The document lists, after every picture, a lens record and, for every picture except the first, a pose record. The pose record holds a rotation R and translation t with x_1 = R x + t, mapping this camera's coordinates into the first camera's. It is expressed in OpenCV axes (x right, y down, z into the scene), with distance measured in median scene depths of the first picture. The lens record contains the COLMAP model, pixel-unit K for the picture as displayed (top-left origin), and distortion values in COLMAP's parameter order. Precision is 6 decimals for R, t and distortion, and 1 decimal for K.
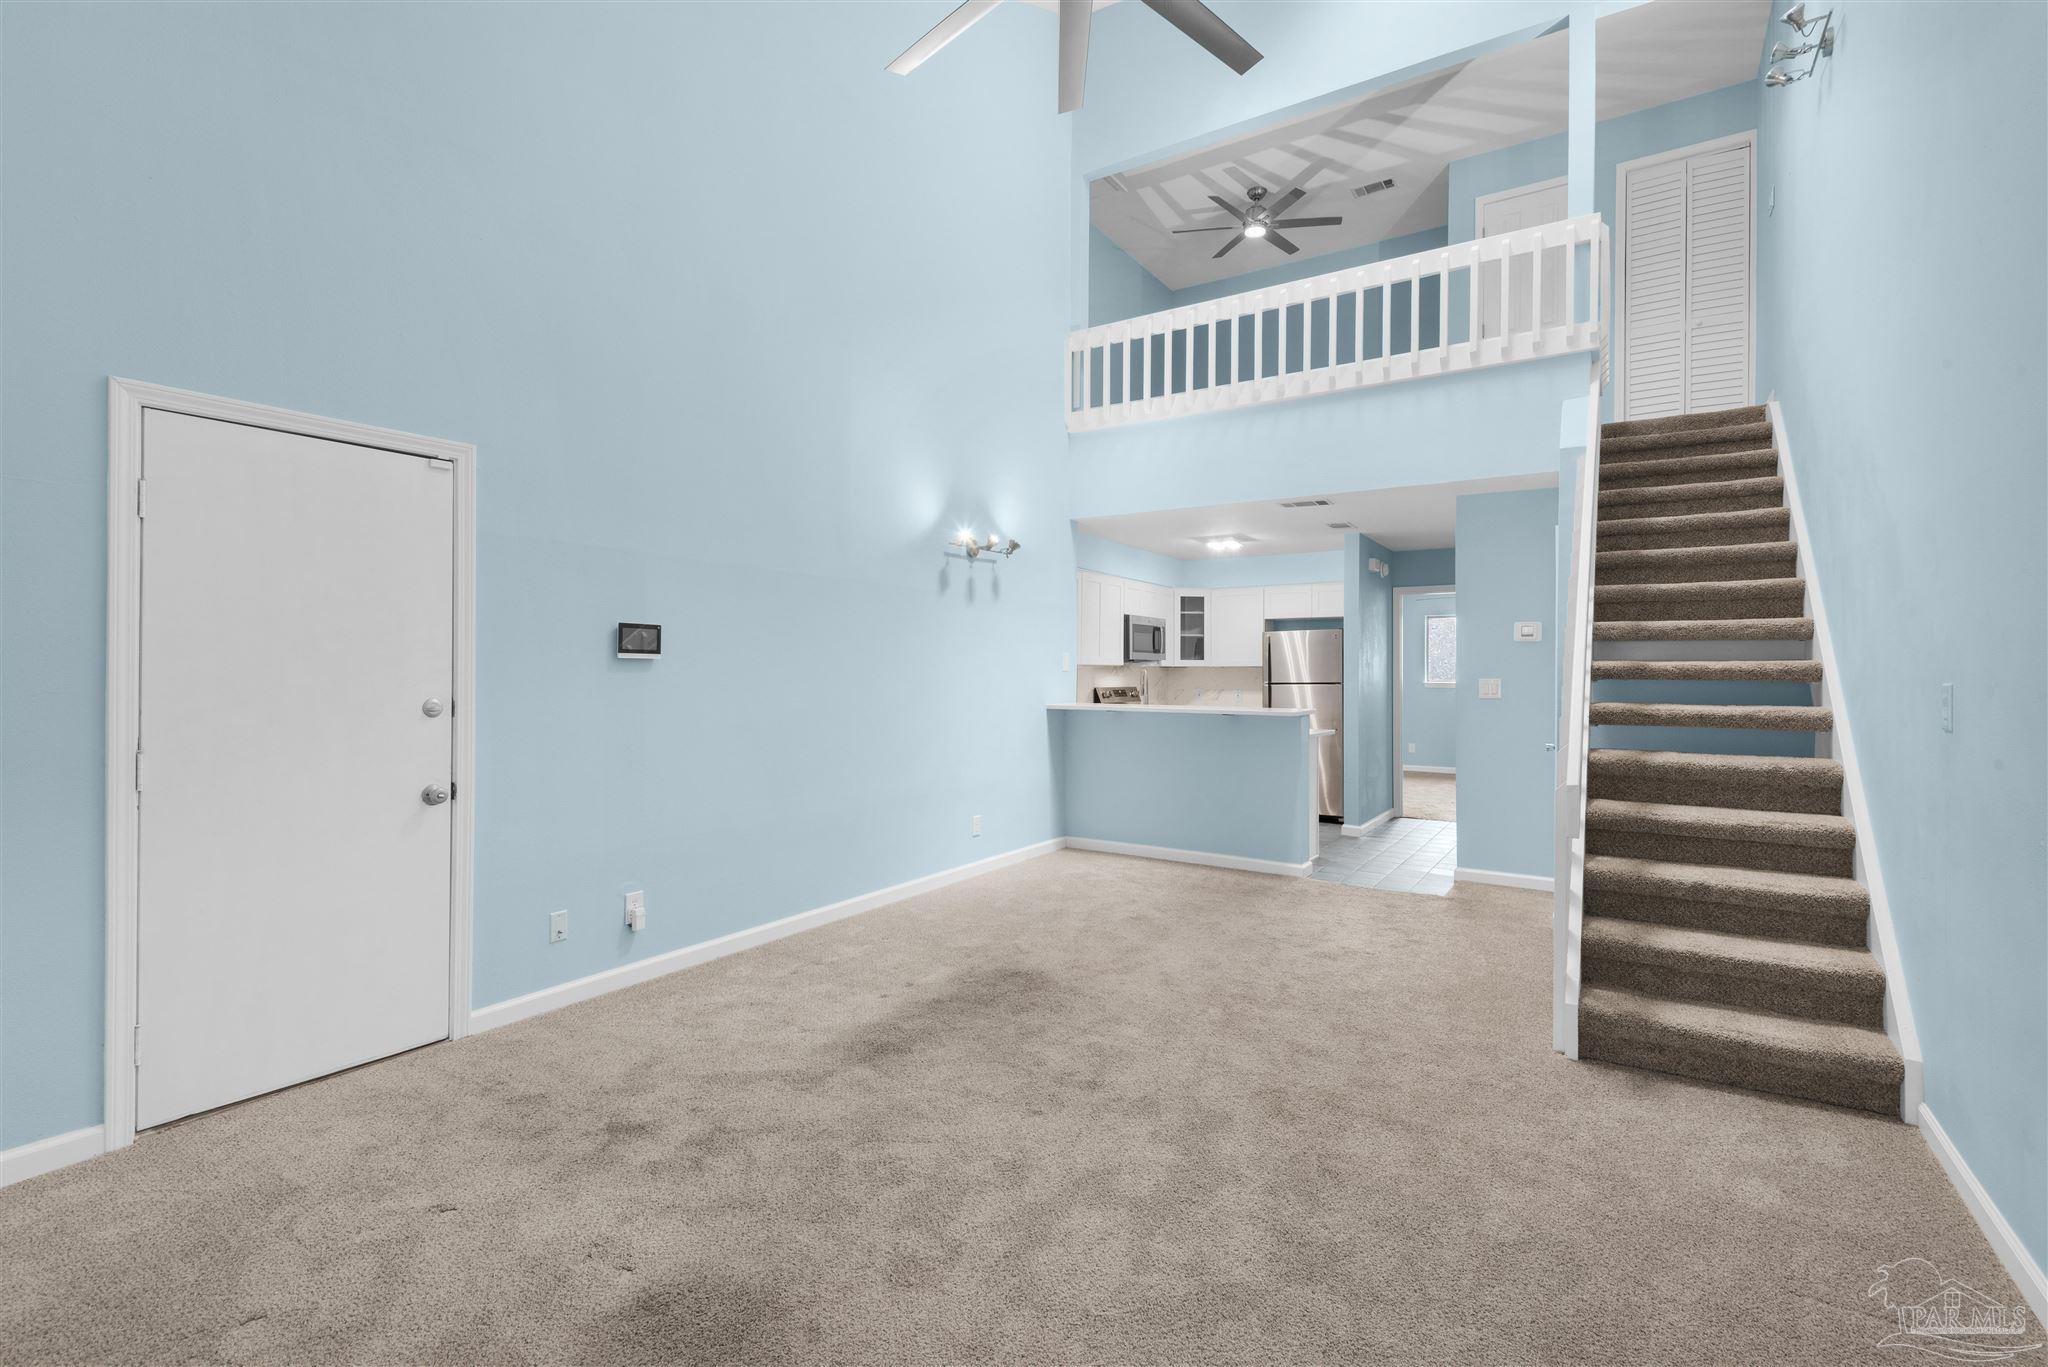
lens RADIAL K [[927.0, 0, 1016.8], [0, 927.0, 679.4], [0, 0, 1]] dist [0.019112, -0.012028]
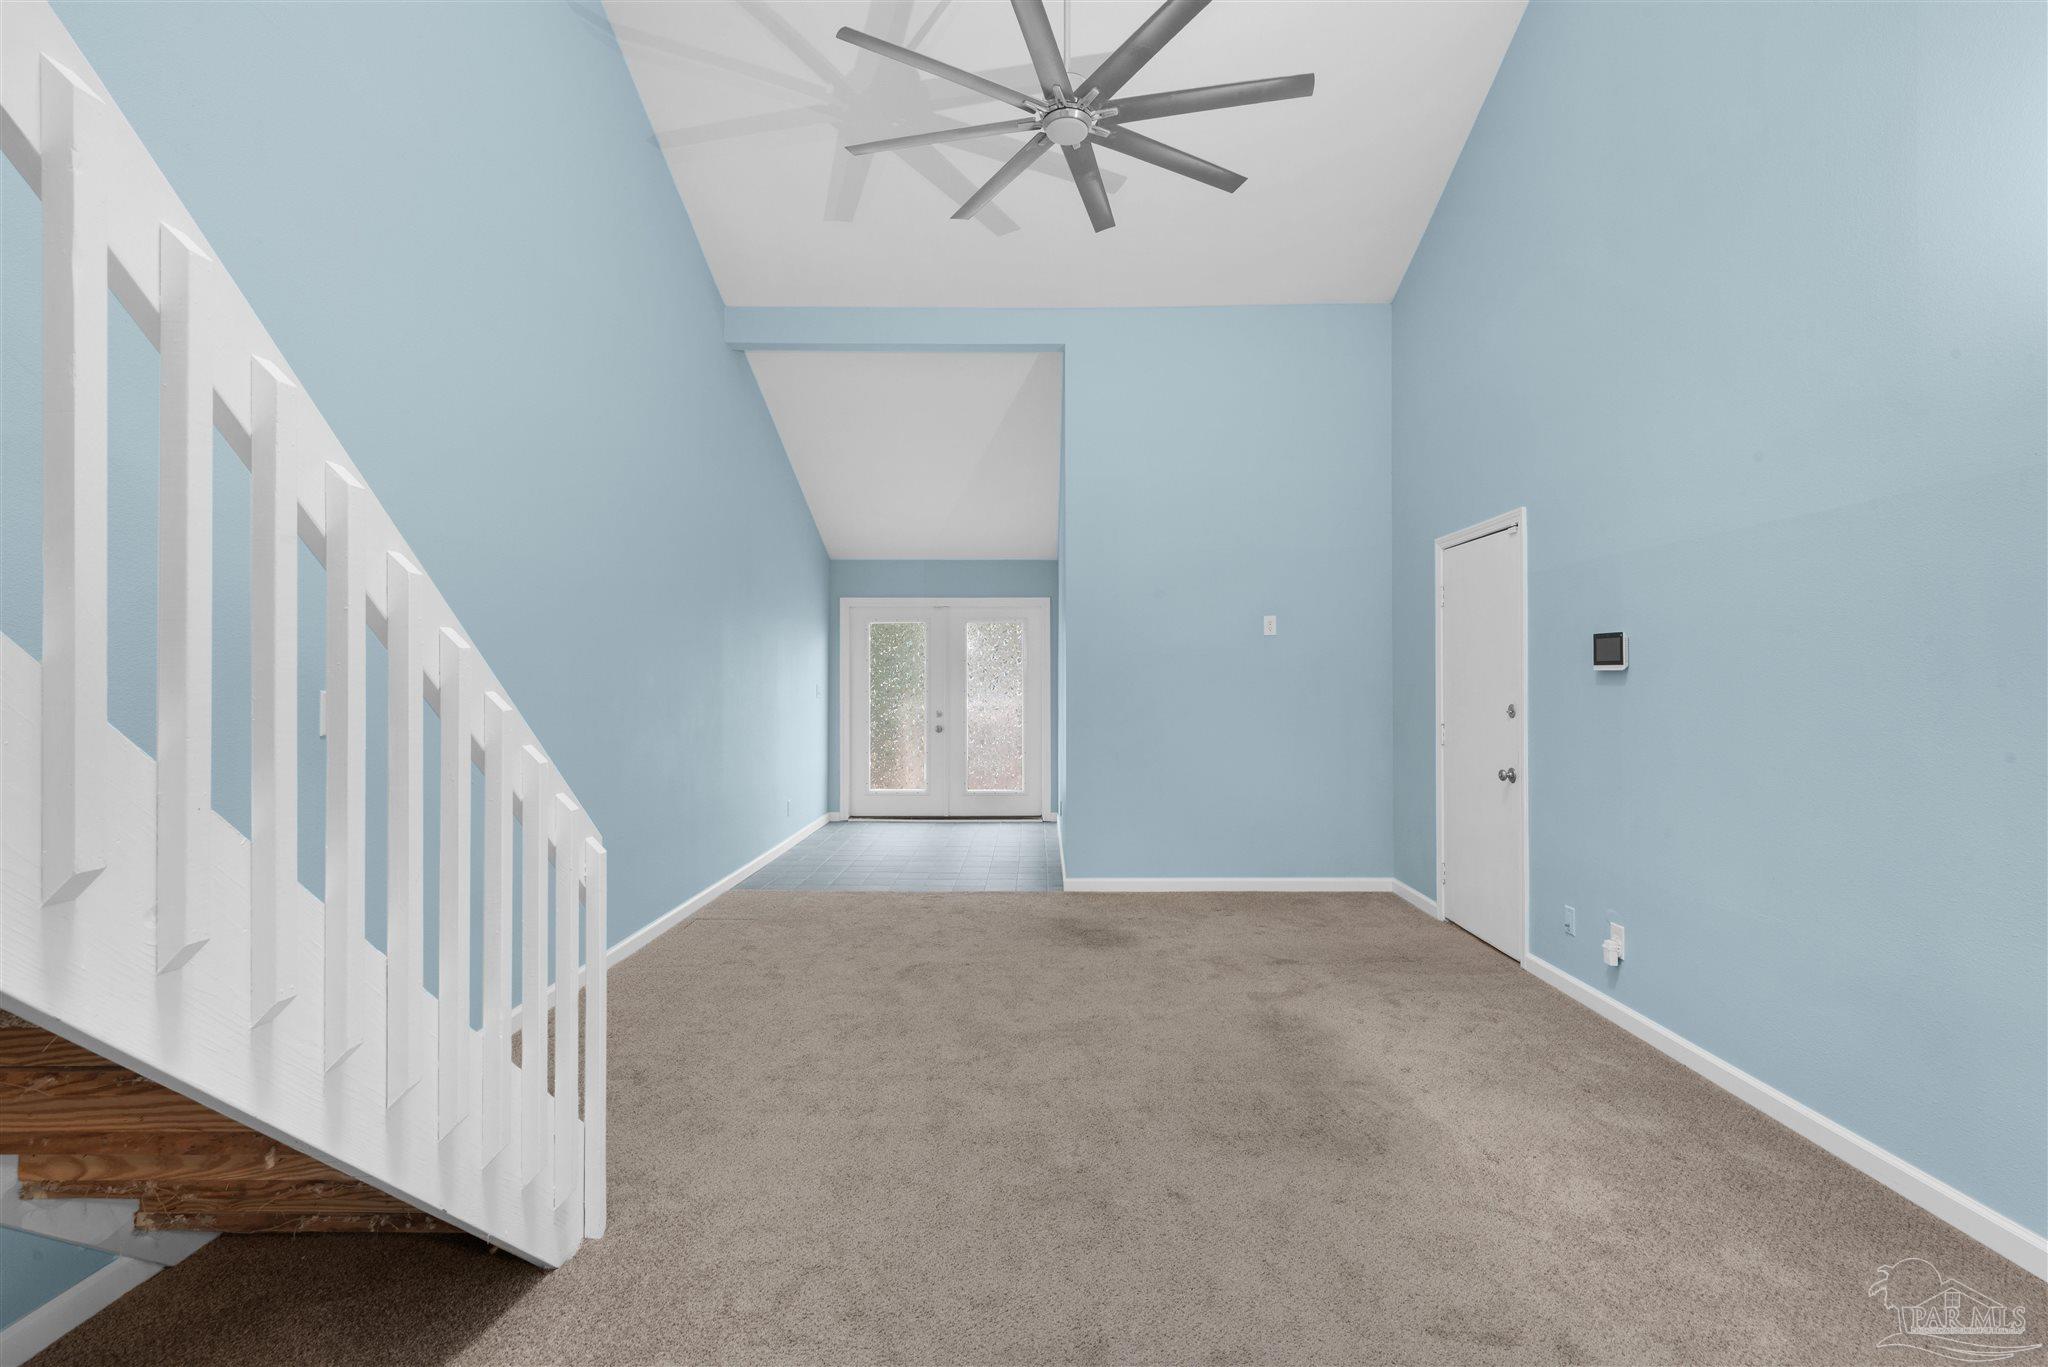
lens RADIAL K [[927.0, 0, 1032.2], [0, 927.0, 681.3], [0, 0, 1]] dist [0.019112, -0.012028]
pose [[-0.843522, -0.002714, -0.537088, 0.332822], [-0.007398, 0.999951, 0.006566, -0.007821], [0.537044, 0.009512, -0.843500, 0.852474]]
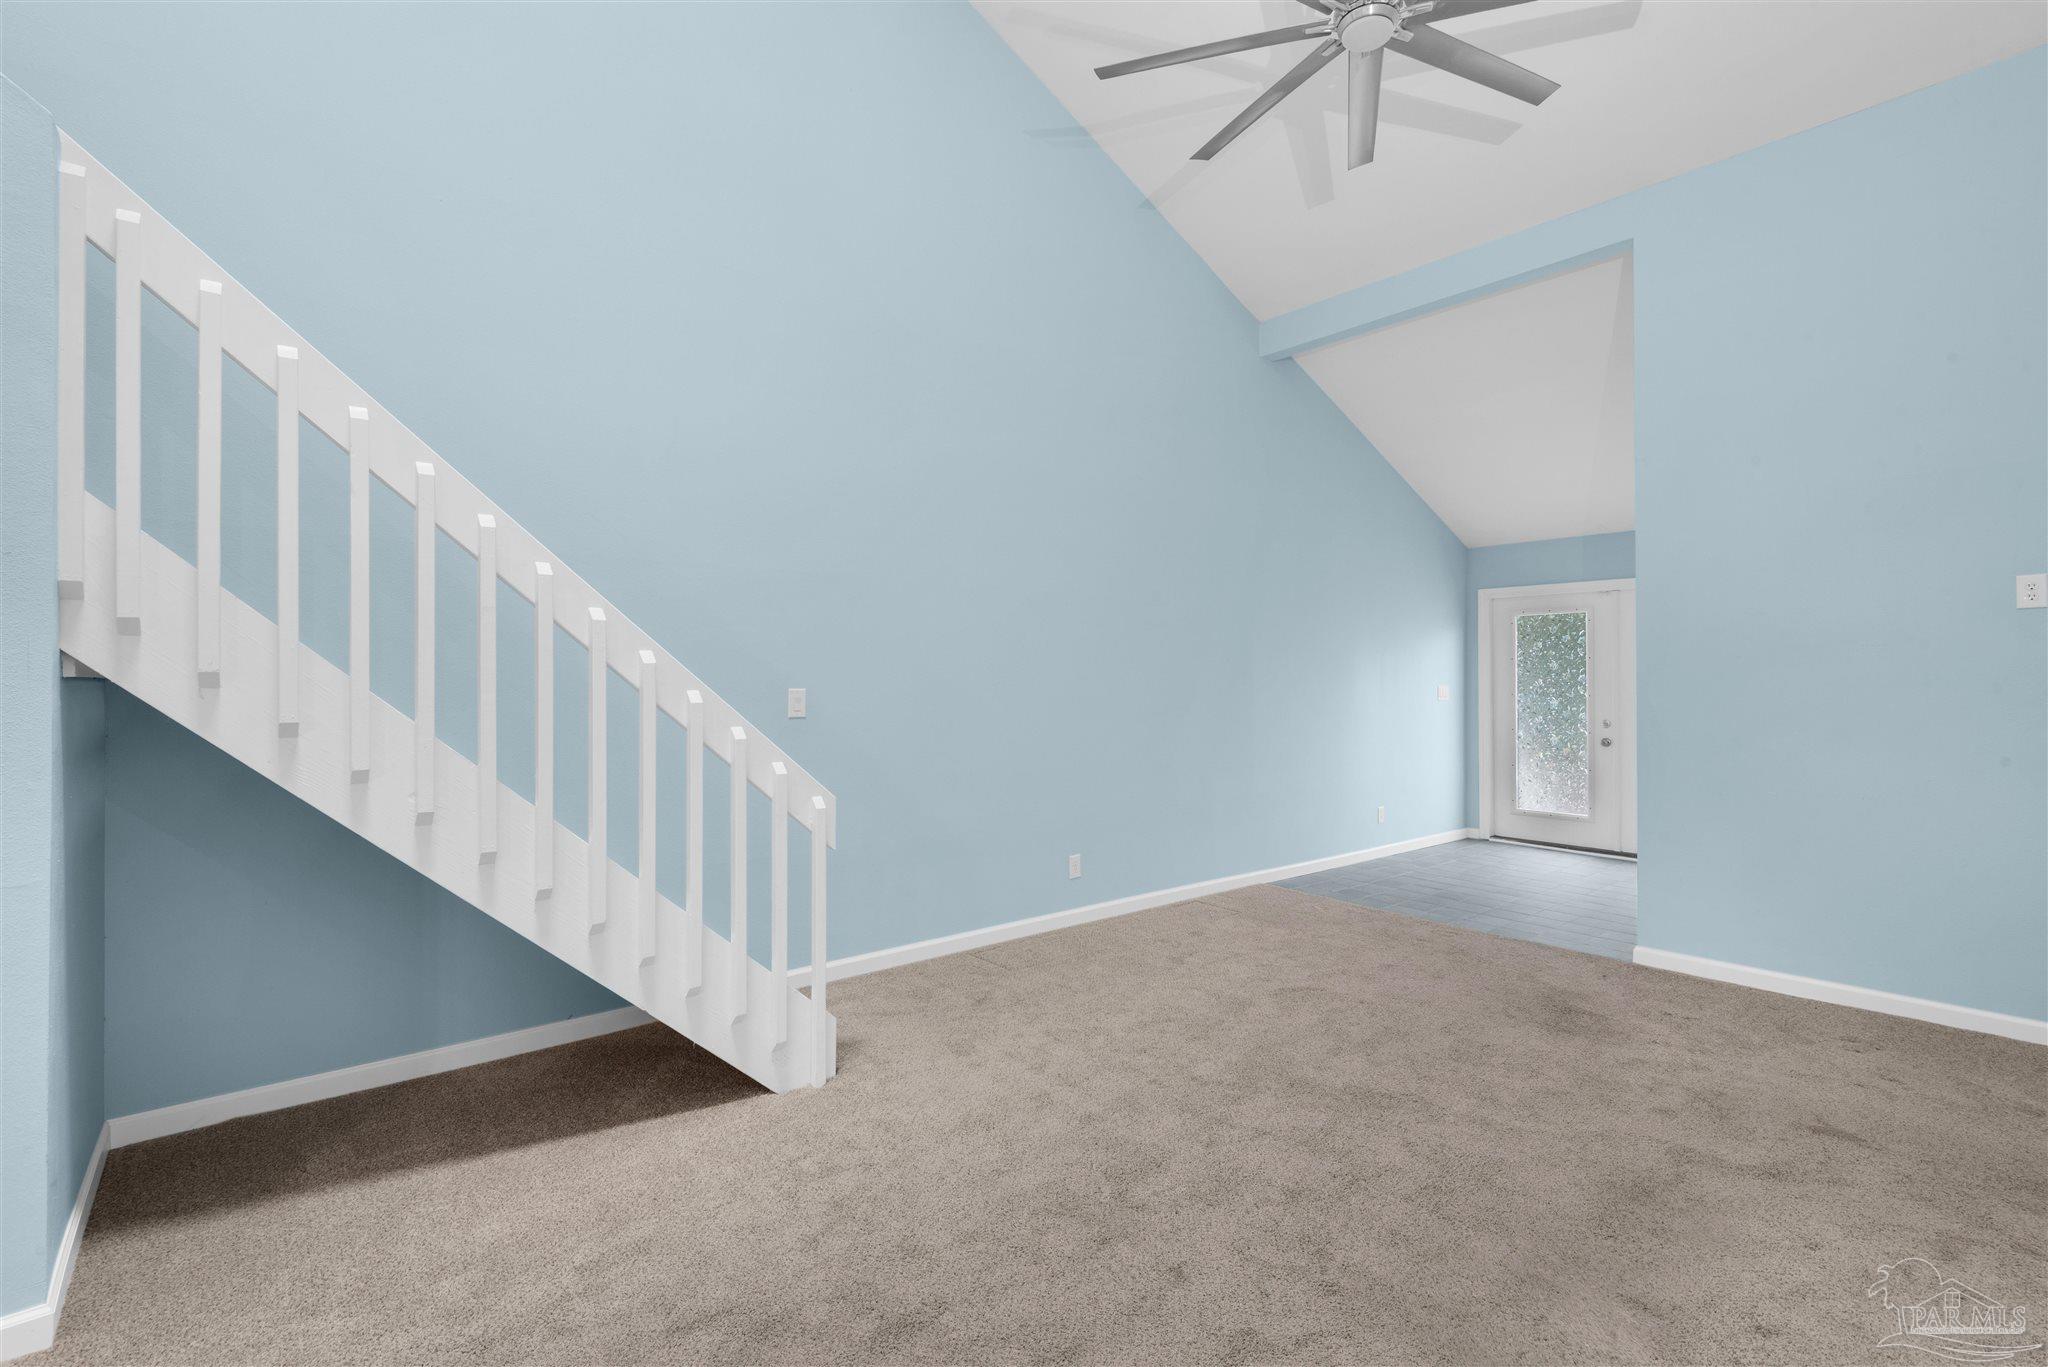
lens RADIAL K [[927.0, 0, 1032.2], [0, 927.0, 679.0], [0, 0, 1]] dist [0.019112, -0.012028]
pose [[-0.955671, -0.005611, 0.294384, 0.048071], [-0.003440, 0.999963, 0.007894, -0.009412], [-0.294417, 0.006532, -0.955655, 0.892992]]
